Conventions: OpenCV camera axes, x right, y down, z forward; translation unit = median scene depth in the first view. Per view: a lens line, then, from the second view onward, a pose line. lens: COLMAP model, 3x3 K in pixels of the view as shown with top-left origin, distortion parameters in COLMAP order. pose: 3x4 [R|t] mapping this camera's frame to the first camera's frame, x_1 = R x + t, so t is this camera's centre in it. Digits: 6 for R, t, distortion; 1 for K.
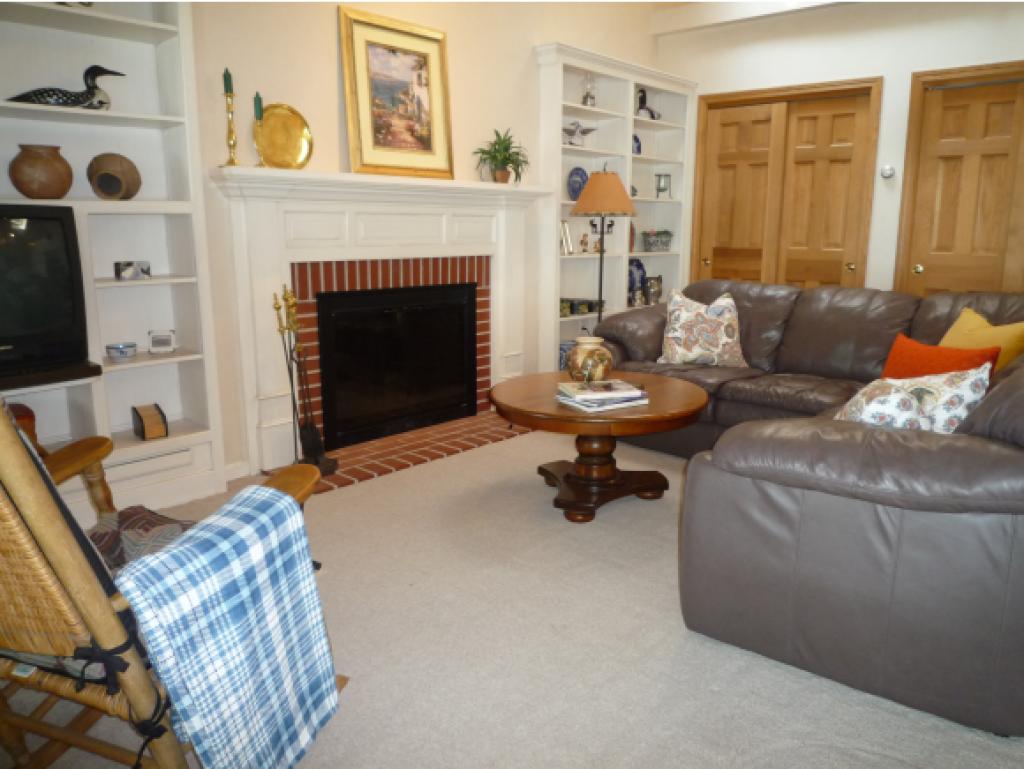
lens RADIAL K [[775.7, 0, 512.0], [0, 775.7, 384.5], [0, 0, 1]] dist [-0.026259, 0.002794]
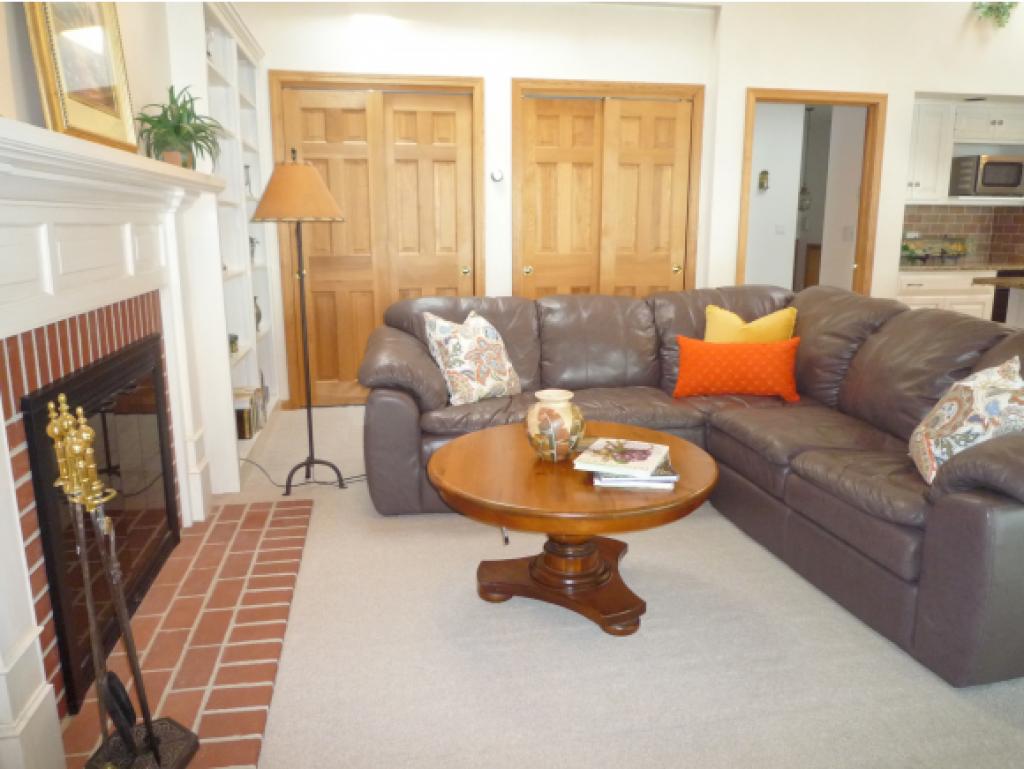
lens RADIAL K [[775.7, 0, 512.0], [0, 775.7, 384.5], [0, 0, 1]] dist [-0.026259, 0.002794]
pose [[0.604084, -0.171805, 0.778181, -0.346965], [0.167212, 0.982073, 0.087018, -0.095506], [-0.779181, 0.077555, 0.621983, 0.392560]]
